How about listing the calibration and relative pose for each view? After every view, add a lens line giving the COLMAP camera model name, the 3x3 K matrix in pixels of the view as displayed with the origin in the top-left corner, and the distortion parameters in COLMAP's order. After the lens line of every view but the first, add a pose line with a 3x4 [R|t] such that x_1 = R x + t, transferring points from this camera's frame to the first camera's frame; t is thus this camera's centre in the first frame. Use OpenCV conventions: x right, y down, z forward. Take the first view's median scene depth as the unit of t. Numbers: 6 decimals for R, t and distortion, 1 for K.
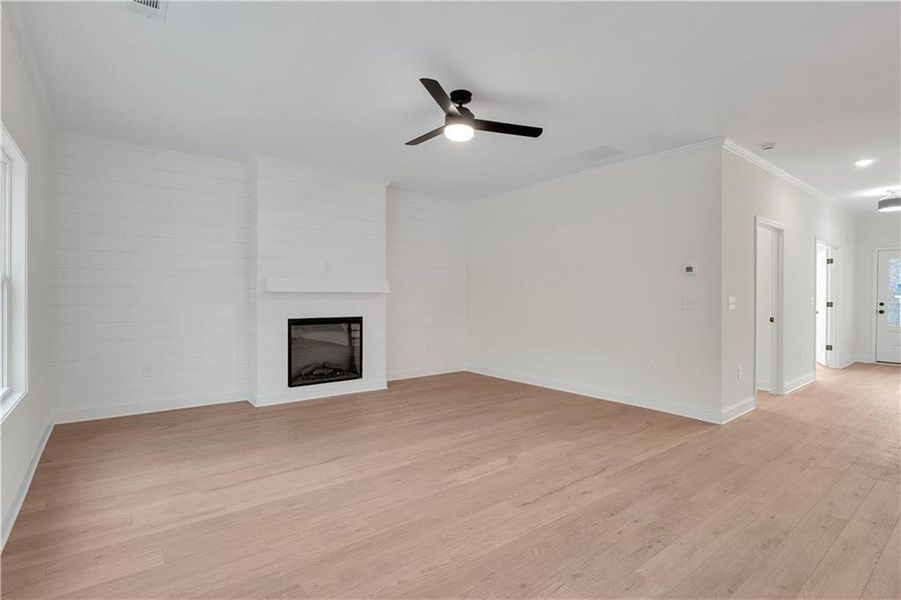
lens RADIAL K [[434.2, 0, 454.6], [0, 434.2, 300.9], [0, 0, 1]] dist [-0.012293, -0.000637]
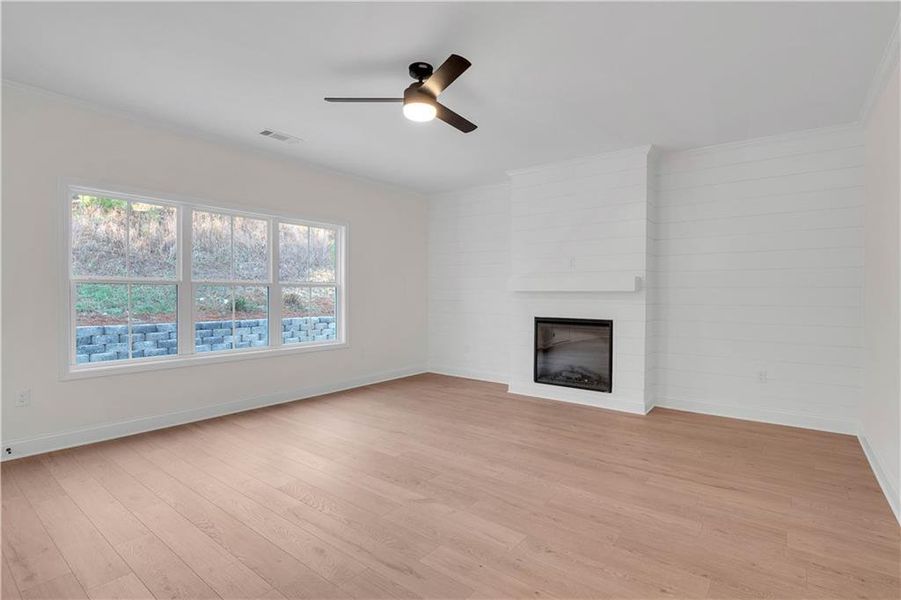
lens RADIAL K [[434.2, 0, 456.4], [0, 434.2, 298.8], [0, 0, 1]] dist [-0.012293, -0.000637]
pose [[0.245458, 0.006372, -0.969386, 0.586819], [-0.013415, 0.999905, 0.003176, -0.003394], [0.969314, 0.012225, 0.245520, 0.558032]]
